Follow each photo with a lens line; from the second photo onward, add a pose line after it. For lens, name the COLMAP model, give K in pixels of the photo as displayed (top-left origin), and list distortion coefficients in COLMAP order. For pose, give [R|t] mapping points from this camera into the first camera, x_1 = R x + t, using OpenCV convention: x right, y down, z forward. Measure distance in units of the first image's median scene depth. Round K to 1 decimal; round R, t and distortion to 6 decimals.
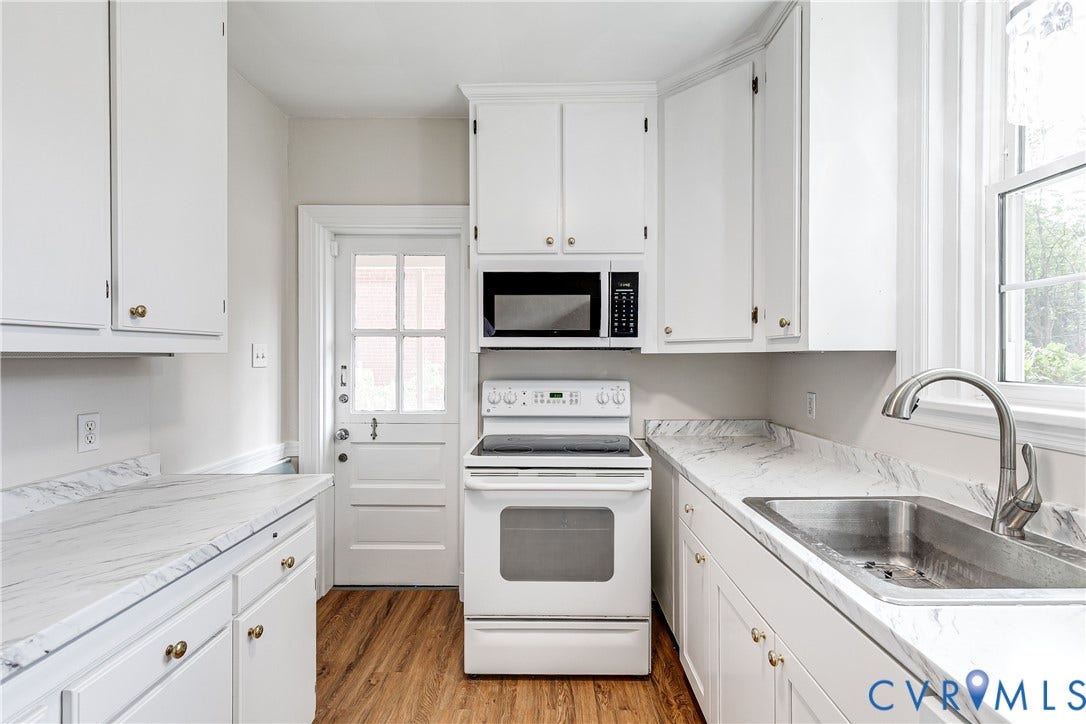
lens RADIAL K [[503.9, 0, 543.7], [0, 503.9, 363.5], [0, 0, 1]] dist [0.015245, -0.001960]
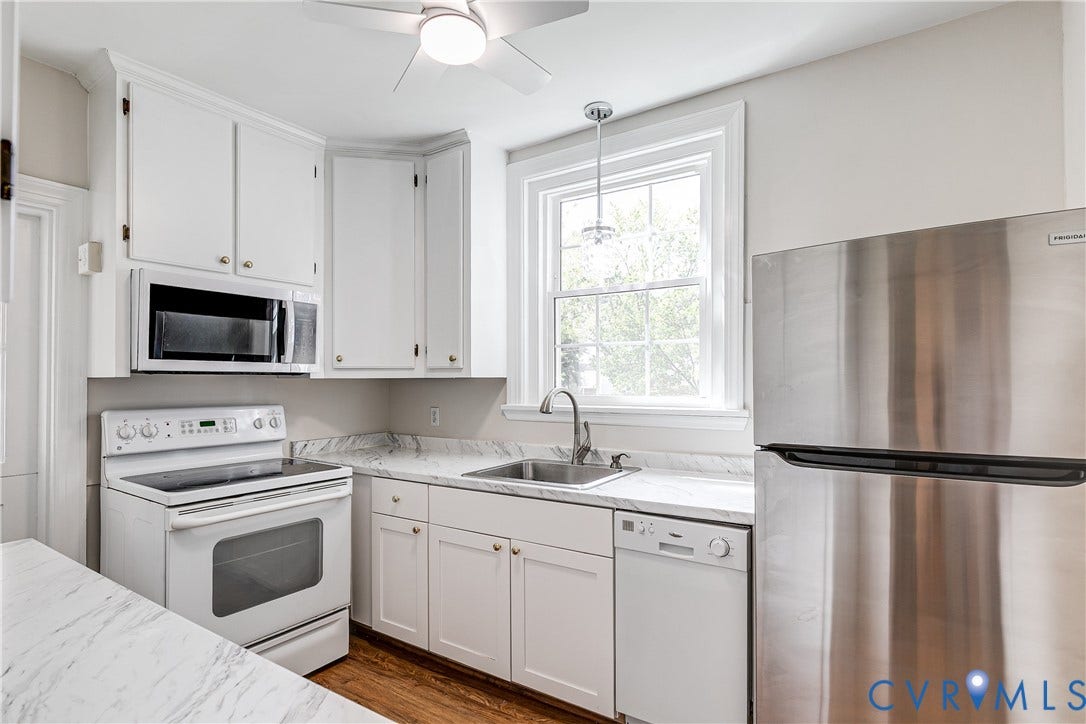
lens RADIAL K [[550.2, 0, 552.8], [0, 550.2, 377.7], [0, 0, 1]] dist [0.006135, 0.001259]
pose [[0.541696, 0.002834, 0.840570, -0.538923], [0.010561, 0.999892, -0.010177, -0.004293], [-0.840508, 0.014390, 0.541607, -0.083562]]
